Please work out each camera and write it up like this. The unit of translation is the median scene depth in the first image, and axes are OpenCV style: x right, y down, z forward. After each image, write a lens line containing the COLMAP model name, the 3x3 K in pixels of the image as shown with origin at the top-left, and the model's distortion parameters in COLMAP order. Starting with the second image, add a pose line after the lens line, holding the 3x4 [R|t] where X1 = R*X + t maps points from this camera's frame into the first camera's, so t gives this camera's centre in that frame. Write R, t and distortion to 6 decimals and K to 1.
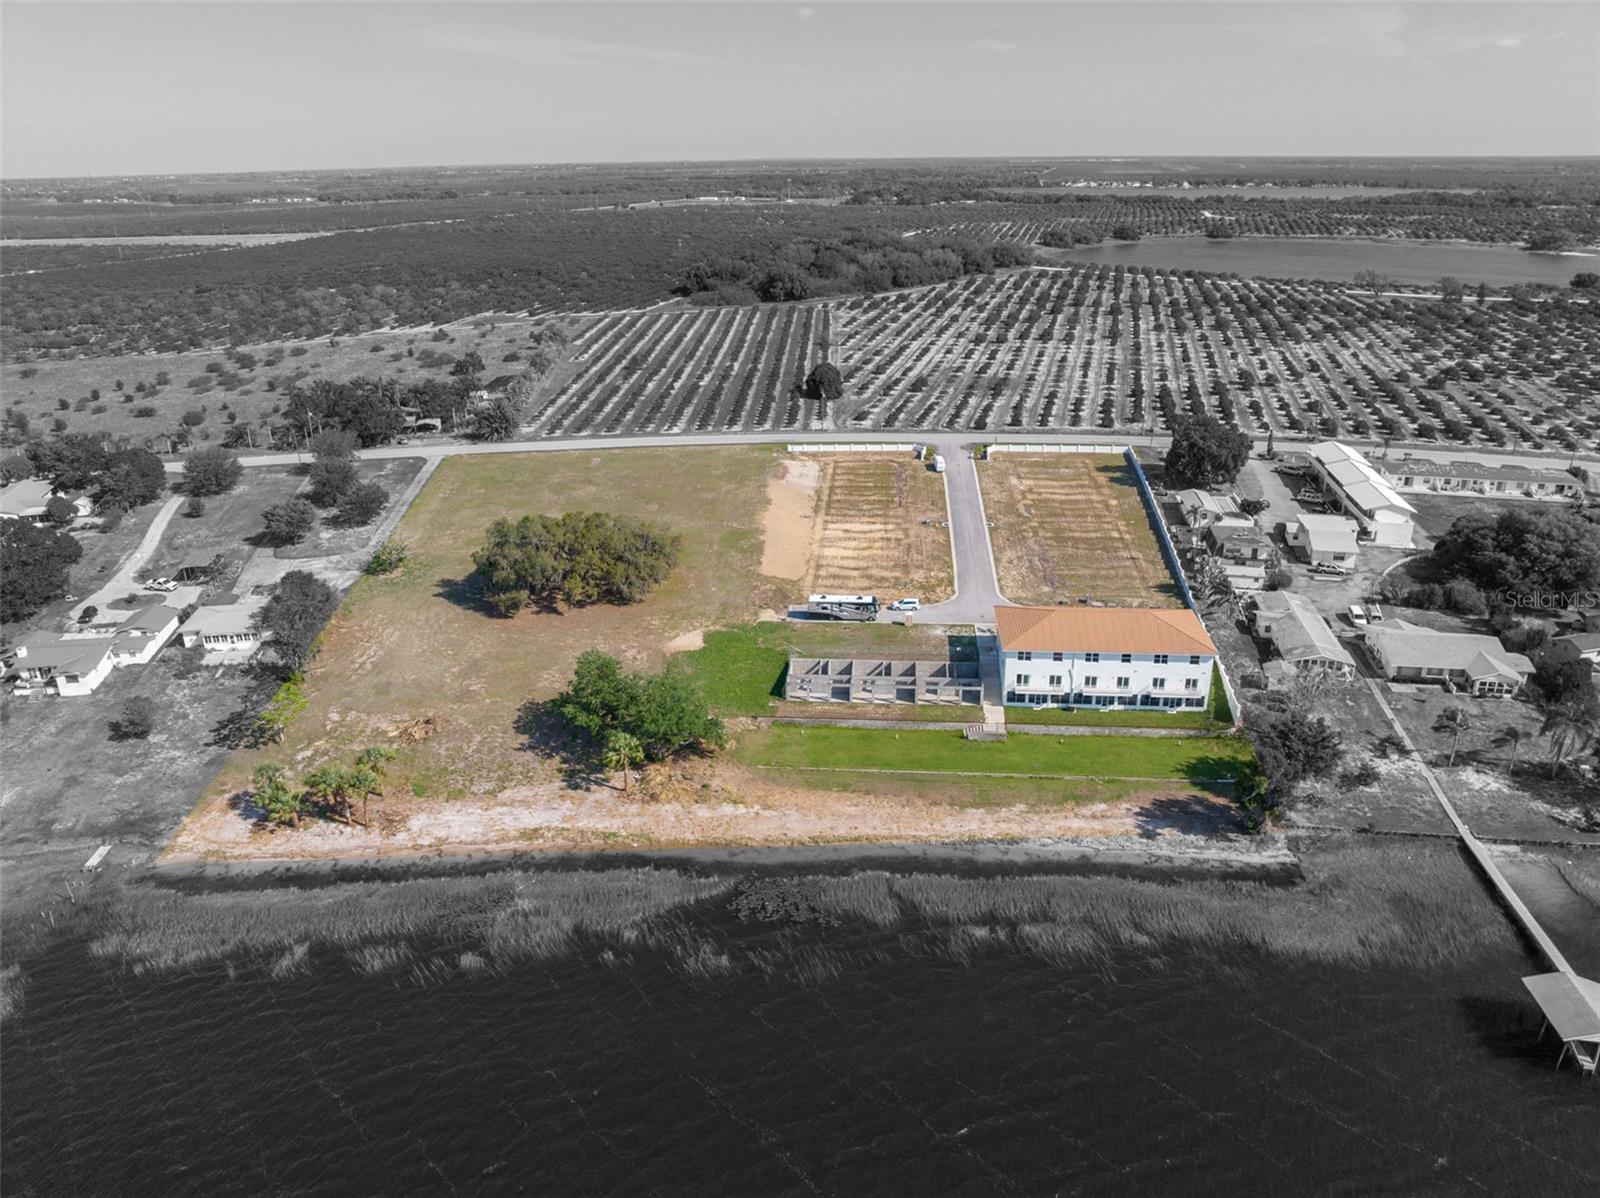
lens RADIAL K [[1126.9, 0, 790.8], [0, 1126.9, 599.8], [0, 0, 1]] dist [-0.037334, 0.003483]
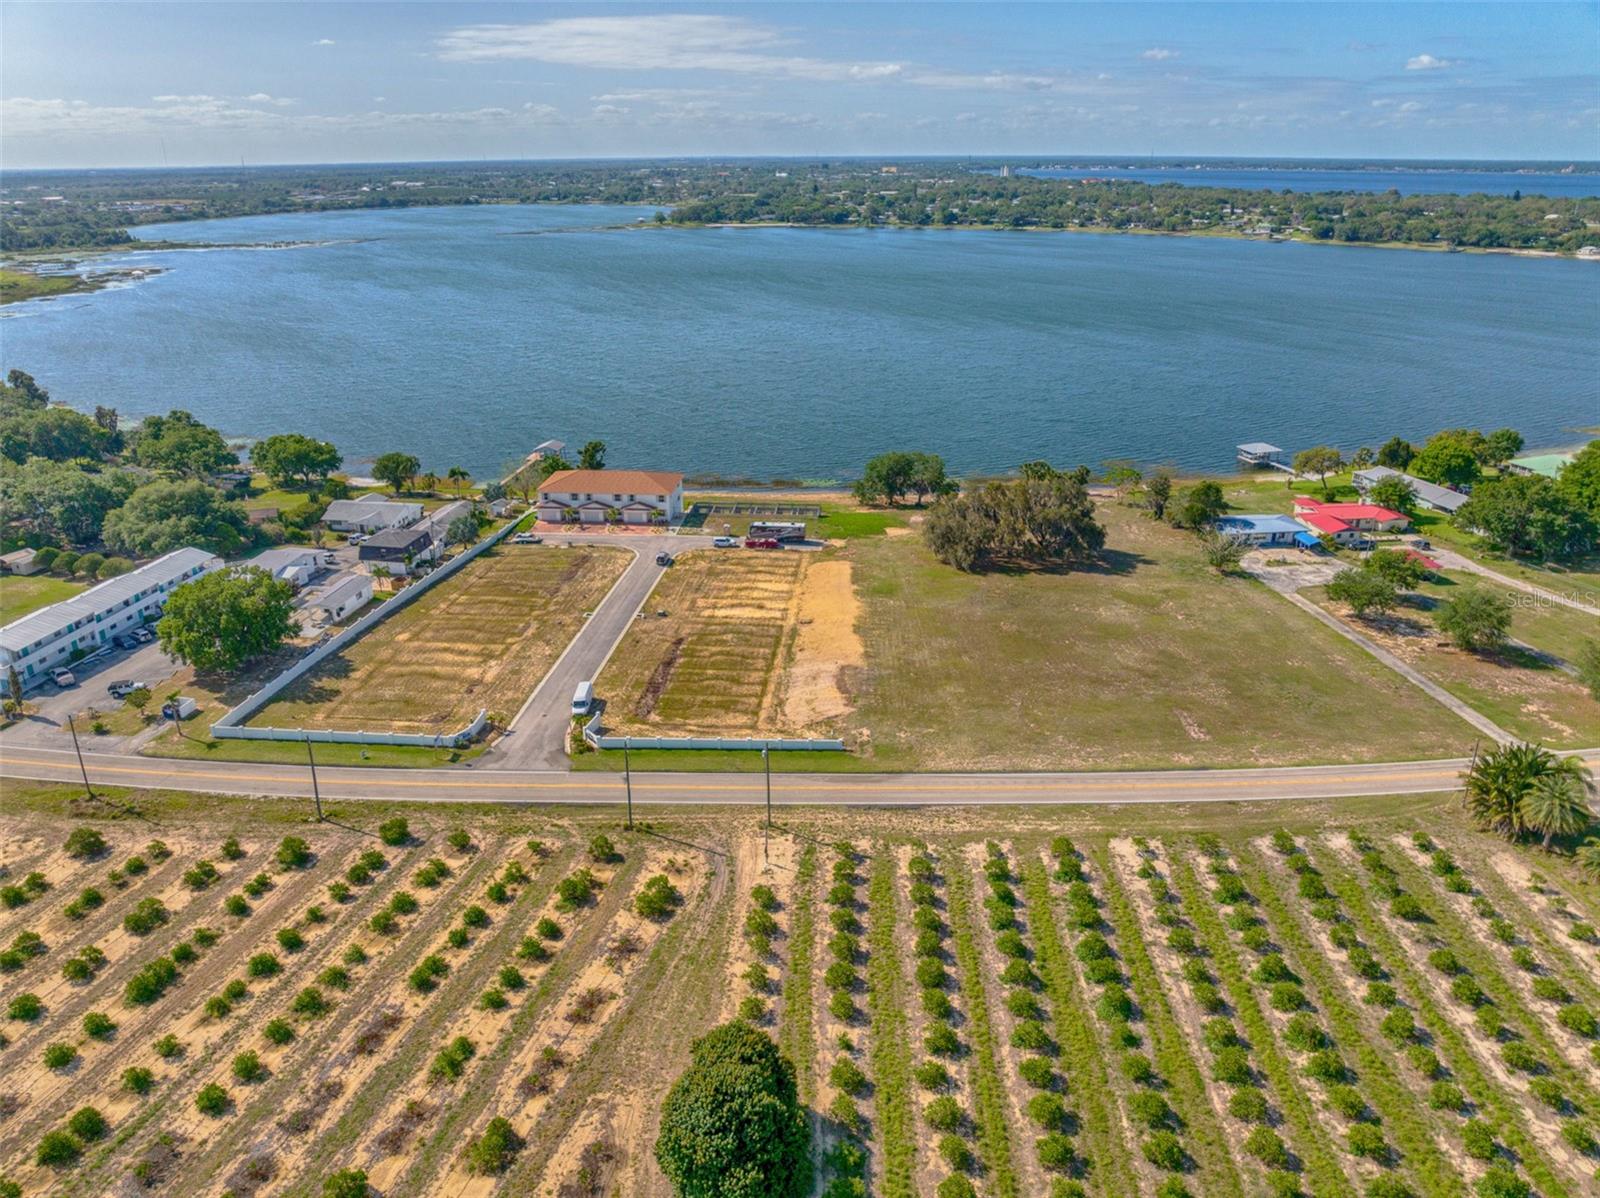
lens RADIAL K [[1126.9, 0, 794.4], [0, 1126.9, 597.0], [0, 0, 1]] dist [-0.037334, 0.003483]
pose [[-0.999767, 0.020807, 0.005717, 0.026160], [0.019055, 0.727007, 0.686365, -0.934331], [0.010125, 0.686314, -0.727235, 2.304728]]
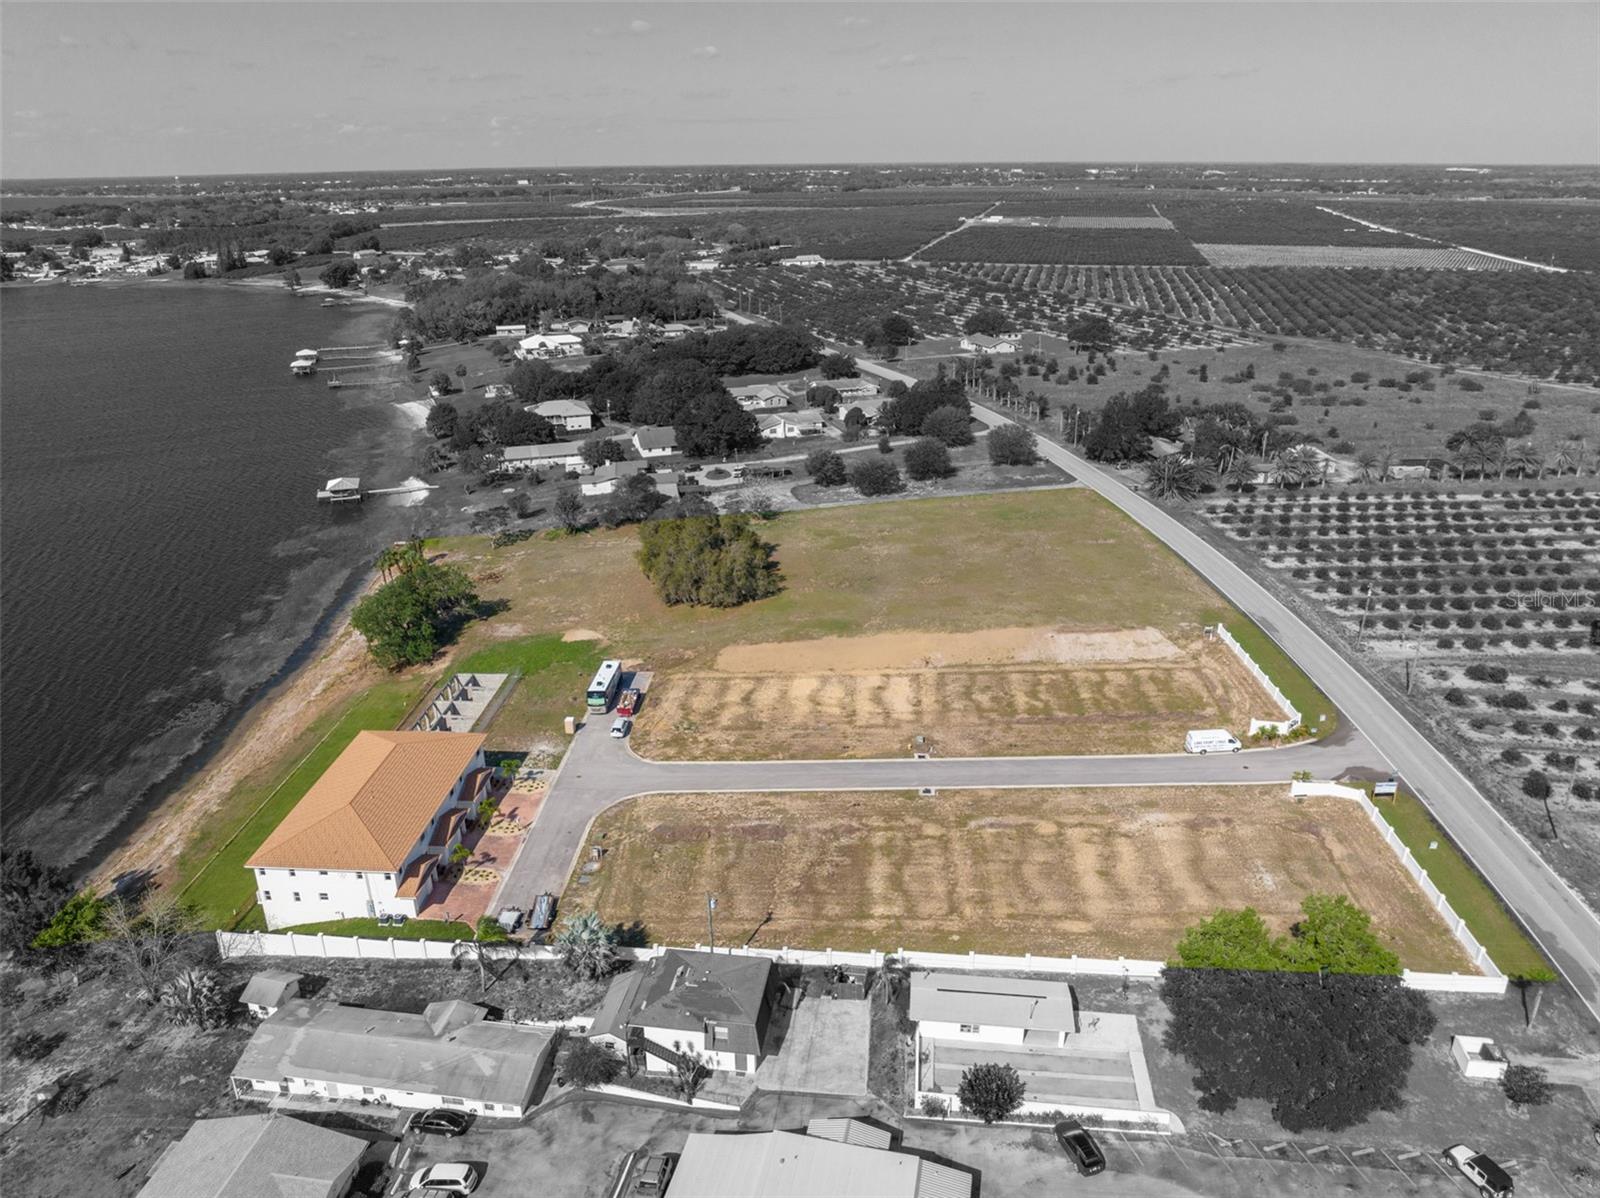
lens RADIAL K [[1126.9, 0, 798.5], [0, 1126.9, 598.0], [0, 0, 1]] dist [-0.037334, 0.003483]
pose [[0.031114, 0.380193, -0.924384, 1.005751], [-0.361681, 0.866442, 0.344188, -0.493312], [0.931782, 0.323623, 0.164467, 1.150388]]
